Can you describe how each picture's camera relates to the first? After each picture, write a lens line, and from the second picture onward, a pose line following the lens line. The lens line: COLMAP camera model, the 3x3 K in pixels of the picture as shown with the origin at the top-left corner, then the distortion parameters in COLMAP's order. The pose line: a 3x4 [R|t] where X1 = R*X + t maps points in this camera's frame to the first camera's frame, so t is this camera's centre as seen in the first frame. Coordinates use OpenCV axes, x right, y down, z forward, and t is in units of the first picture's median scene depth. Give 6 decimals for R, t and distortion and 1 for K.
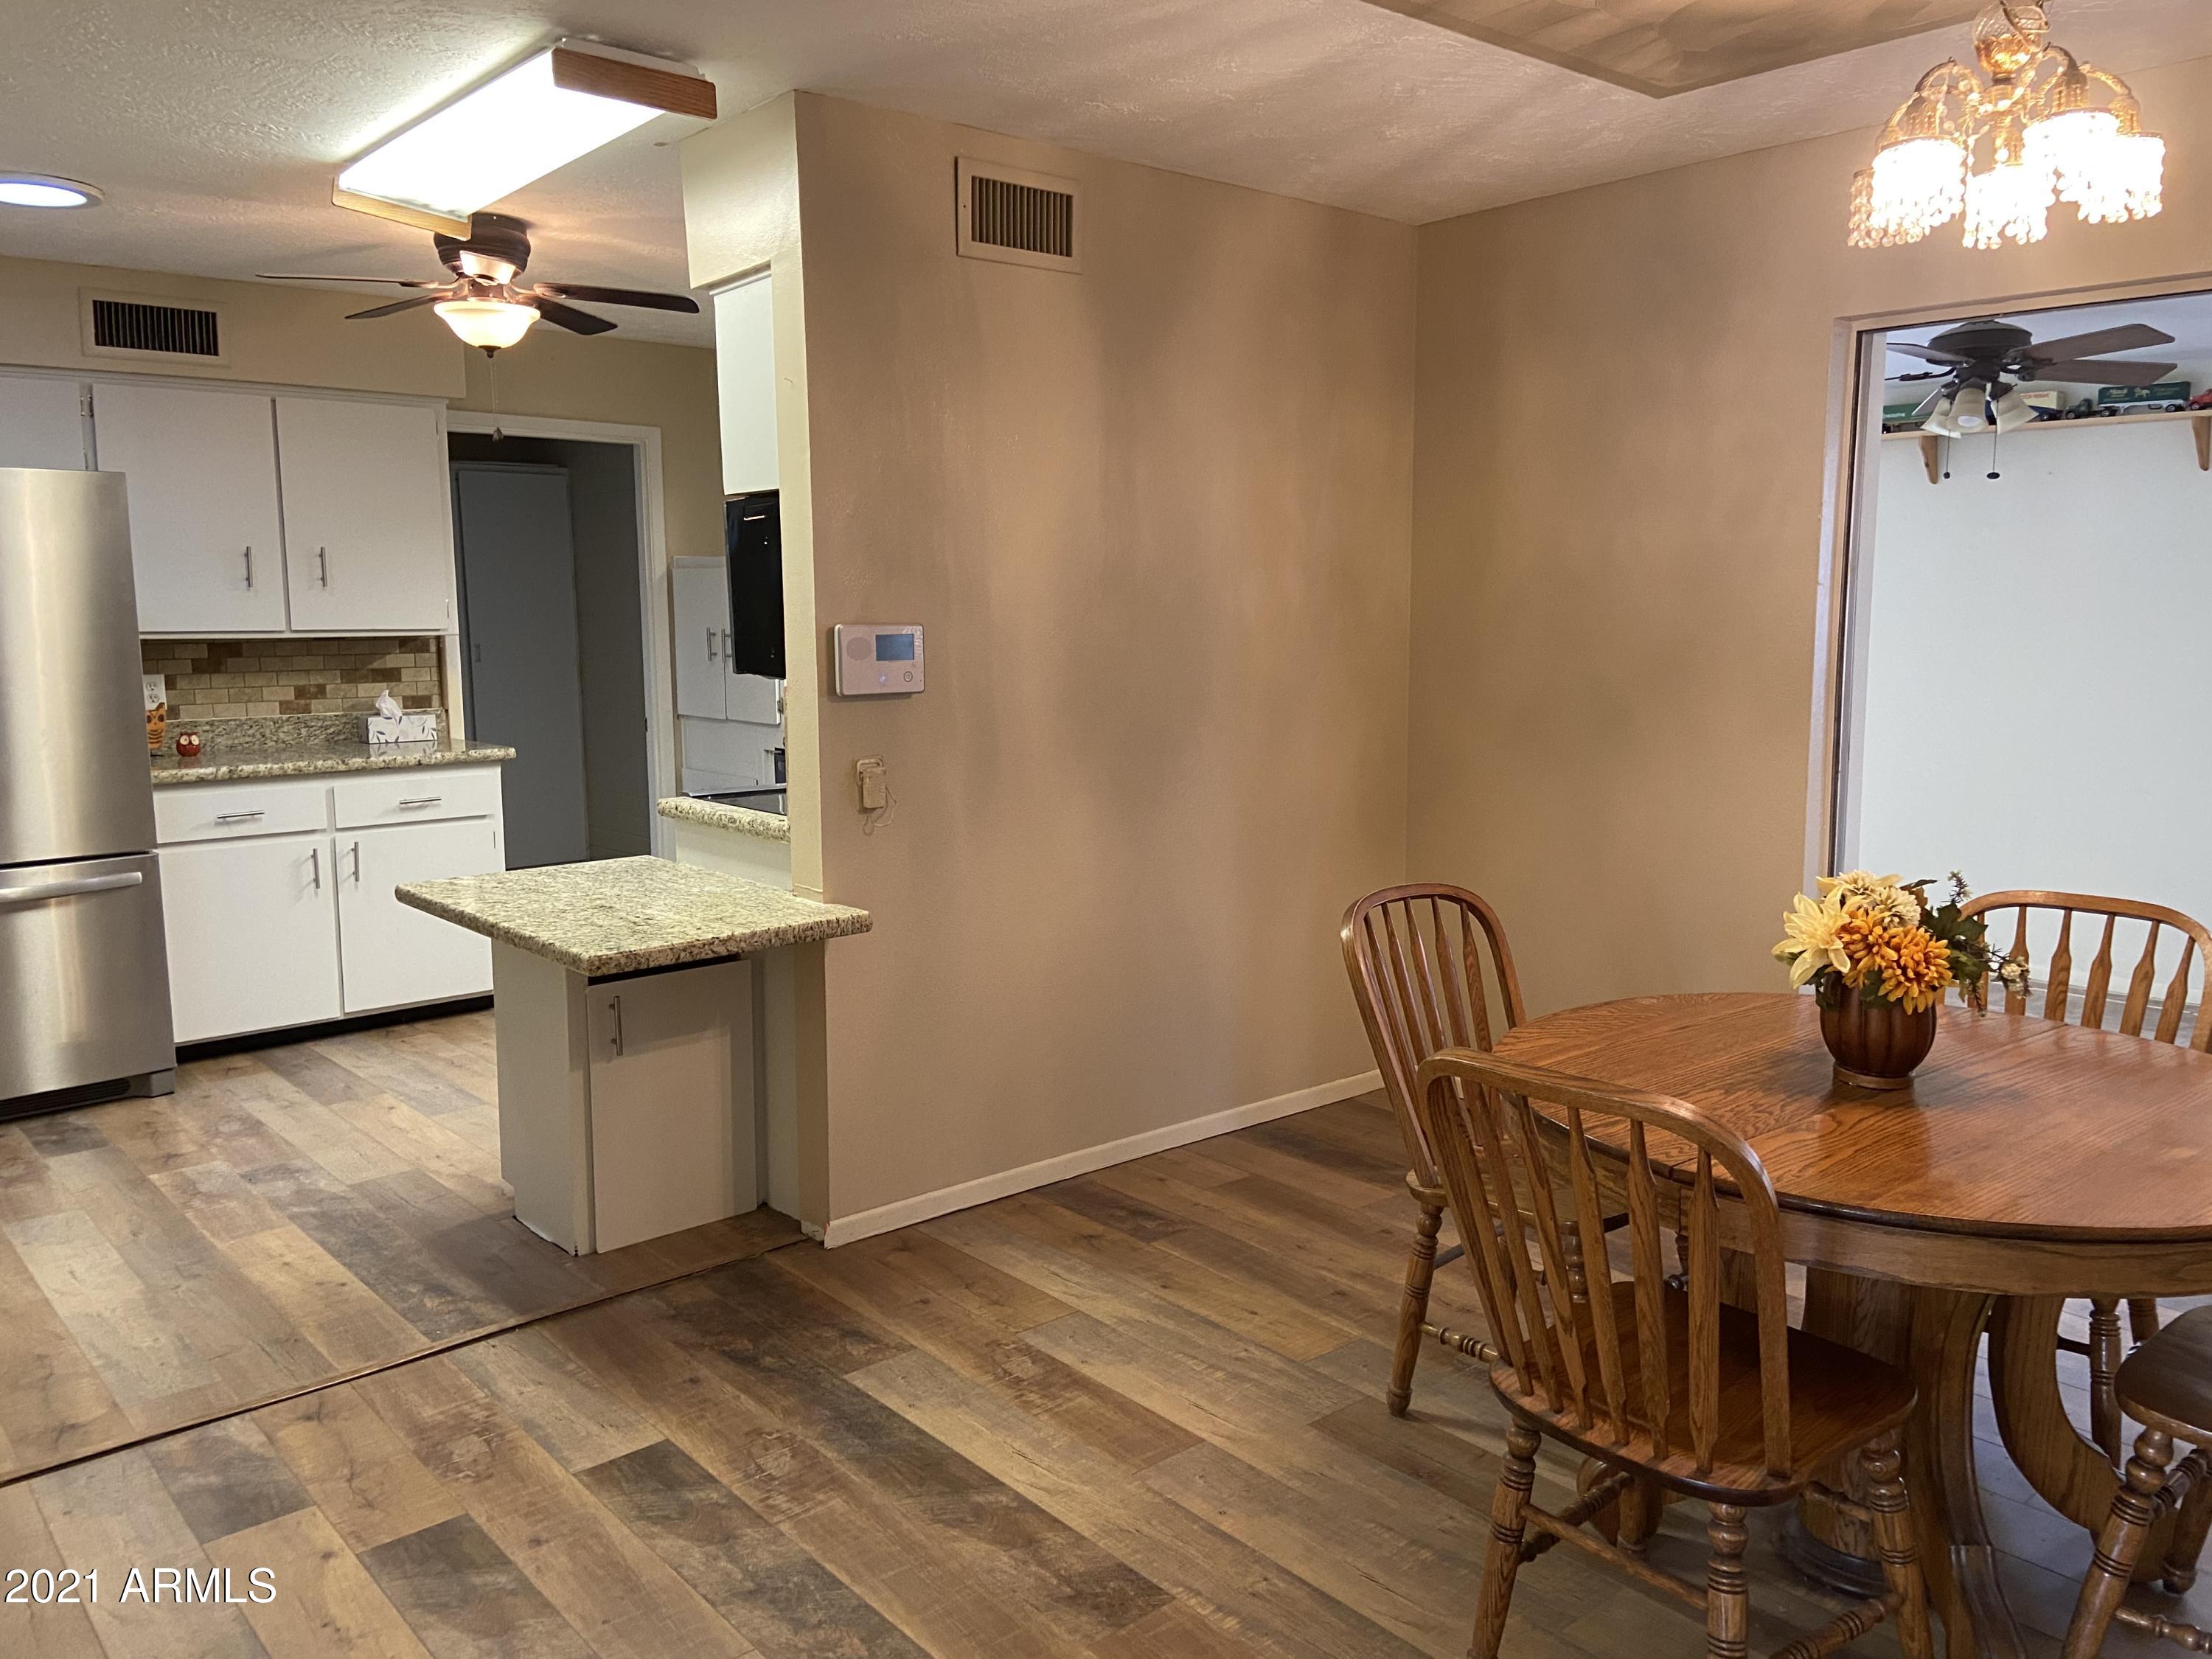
lens RADIAL K [[1678.8, 0, 1112.6], [0, 1678.8, 800.0], [0, 0, 1]] dist [0.120487, -0.162332]
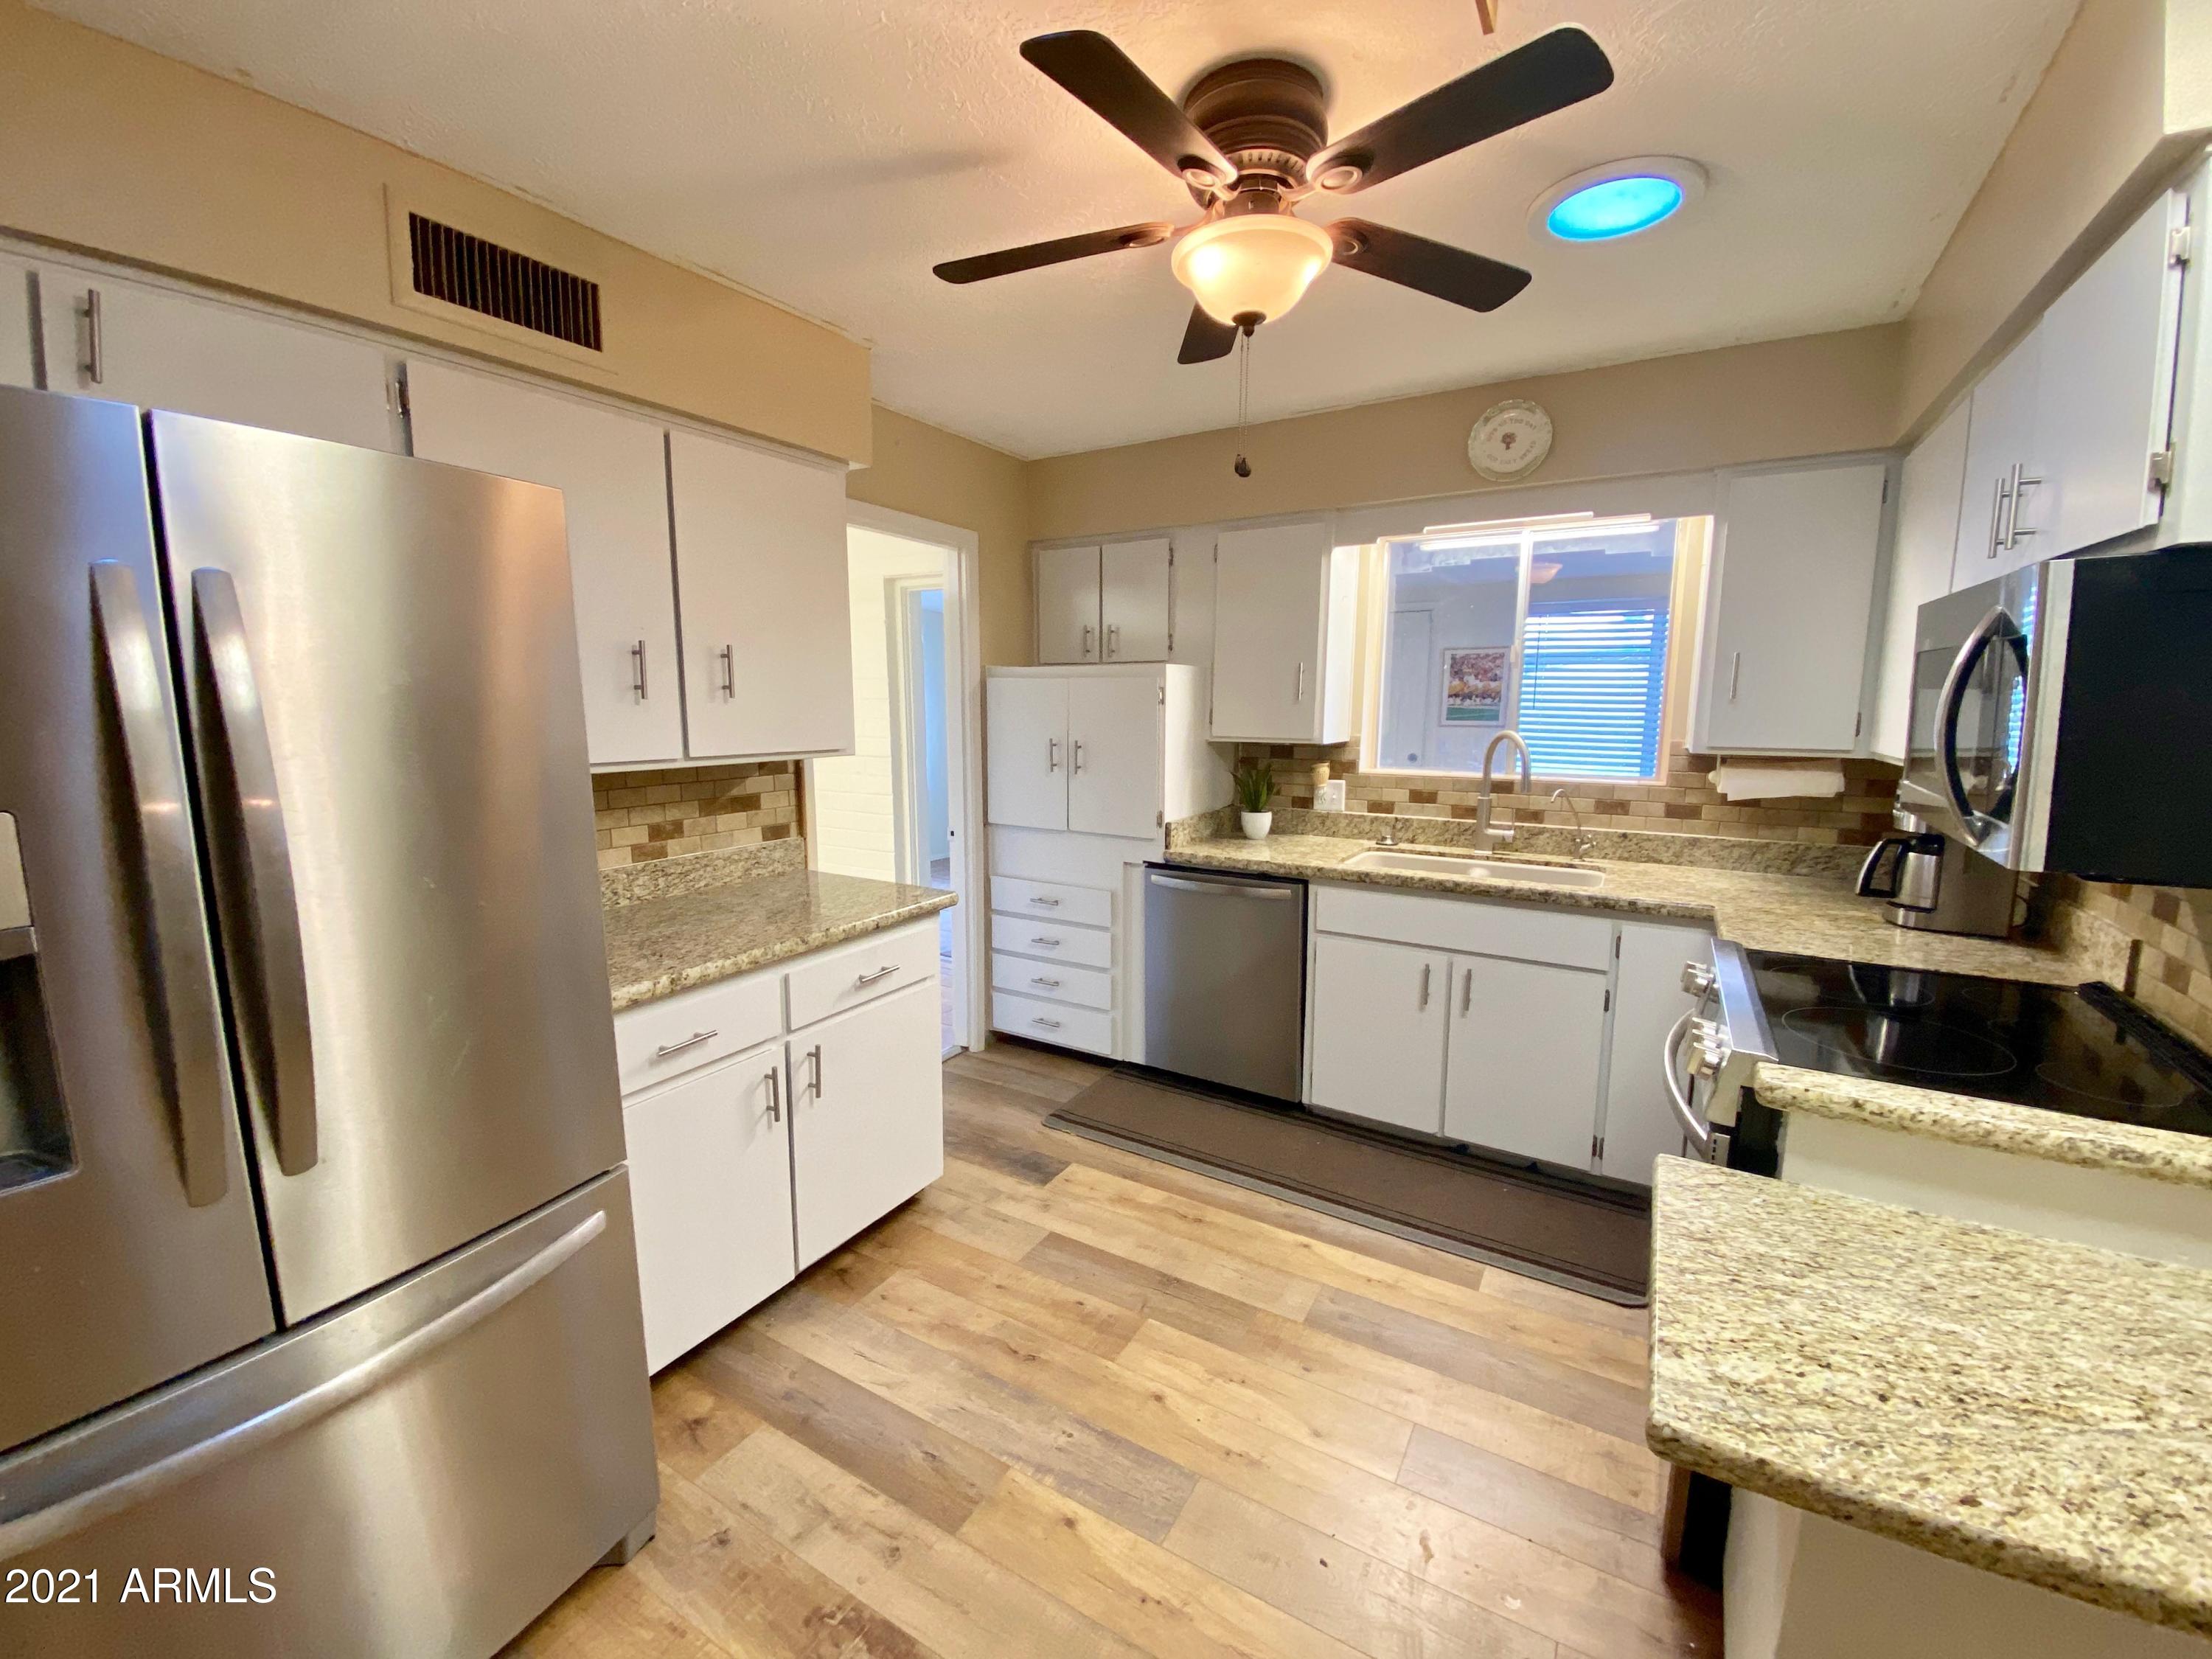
lens RADIAL K [[896.1, 0, 1103.4], [0, 896.1, 813.7], [0, 0, 1]] dist [0.023842, -0.025009]
pose [[0.951509, -0.035878, 0.305521, -0.689694], [0.032973, 0.999349, 0.014664, -0.120134], [-0.305848, -0.003879, 0.952072, 0.930984]]
